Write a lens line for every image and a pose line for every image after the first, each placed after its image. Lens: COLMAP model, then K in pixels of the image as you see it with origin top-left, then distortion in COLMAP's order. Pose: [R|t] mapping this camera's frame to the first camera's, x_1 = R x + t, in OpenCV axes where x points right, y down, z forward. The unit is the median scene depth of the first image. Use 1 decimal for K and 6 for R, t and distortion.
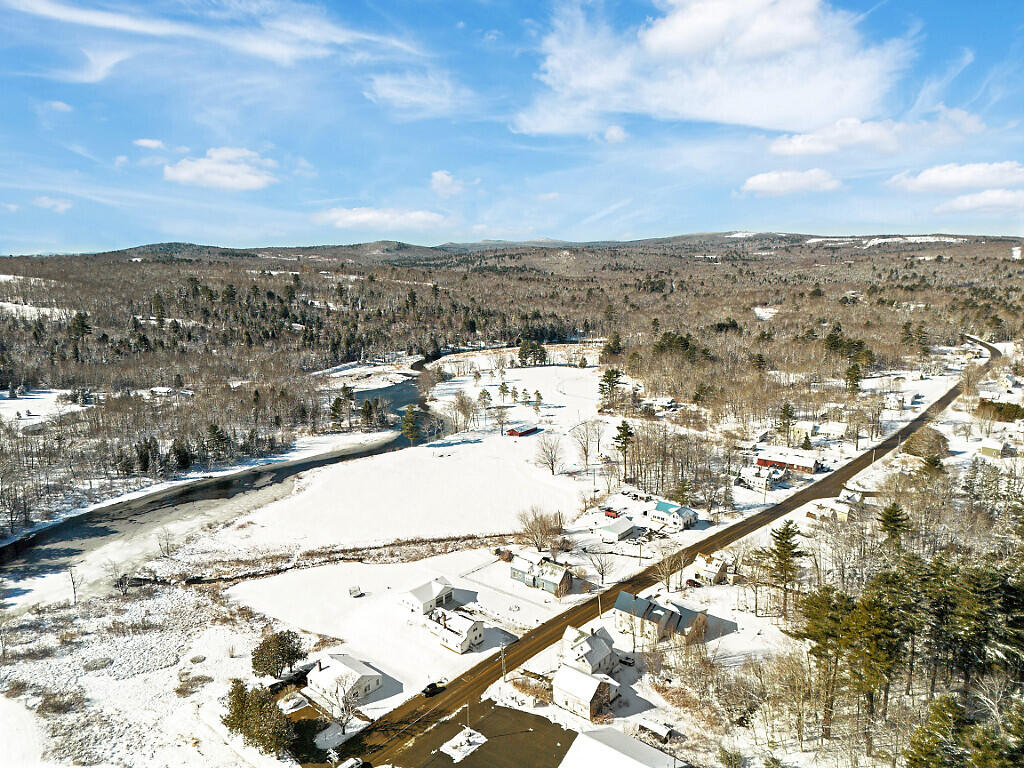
lens RADIAL K [[710.6, 0, 512.0], [0, 710.6, 384.0], [0, 0, 1]] dist [0.089291, -0.087502]
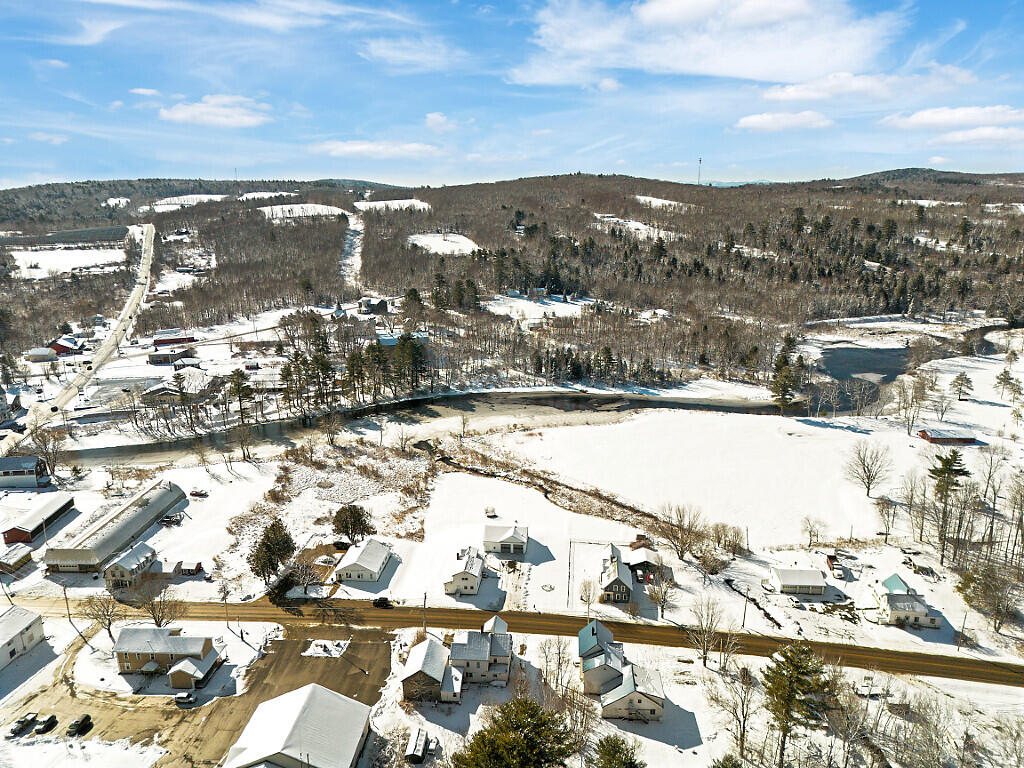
lens RADIAL K [[710.6, 0, 512.0], [0, 710.6, 384.0], [0, 0, 1]] dist [0.089291, -0.087502]
pose [[0.586499, 0.225639, -0.777885, 0.370564], [-0.149946, 0.974059, 0.169488, -0.052256], [0.795949, 0.017237, 0.605118, 0.238627]]
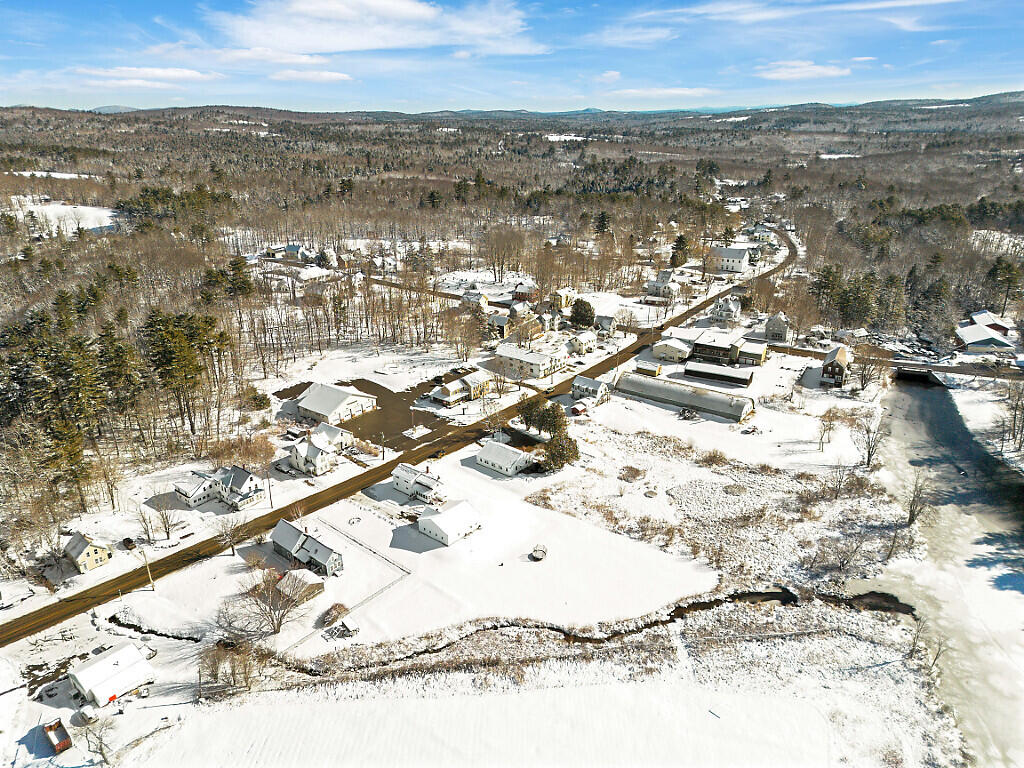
lens RADIAL K [[710.6, 0, 512.0], [0, 710.6, 384.0], [0, 0, 1]] dist [0.089291, -0.087502]
pose [[-0.999374, 0.035216, -0.003494, -0.121141], [0.028286, 0.854224, 0.519134, -0.187485], [0.021267, 0.518710, -0.854685, 1.007578]]
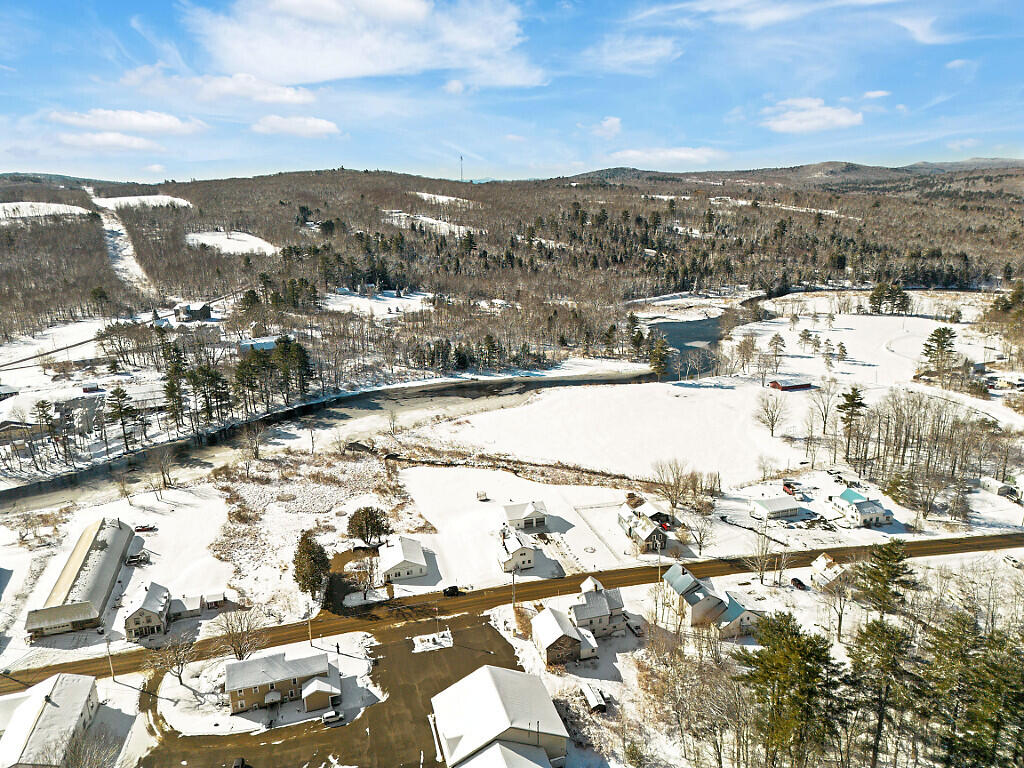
lens RADIAL K [[710.6, 0, 512.0], [0, 710.6, 384.0], [0, 0, 1]] dist [0.089291, -0.087502]
pose [[0.831462, 0.157485, -0.532793, 0.237796], [-0.103509, 0.986104, 0.129942, -0.017626], [0.545854, -0.052893, 0.836209, 0.075364]]
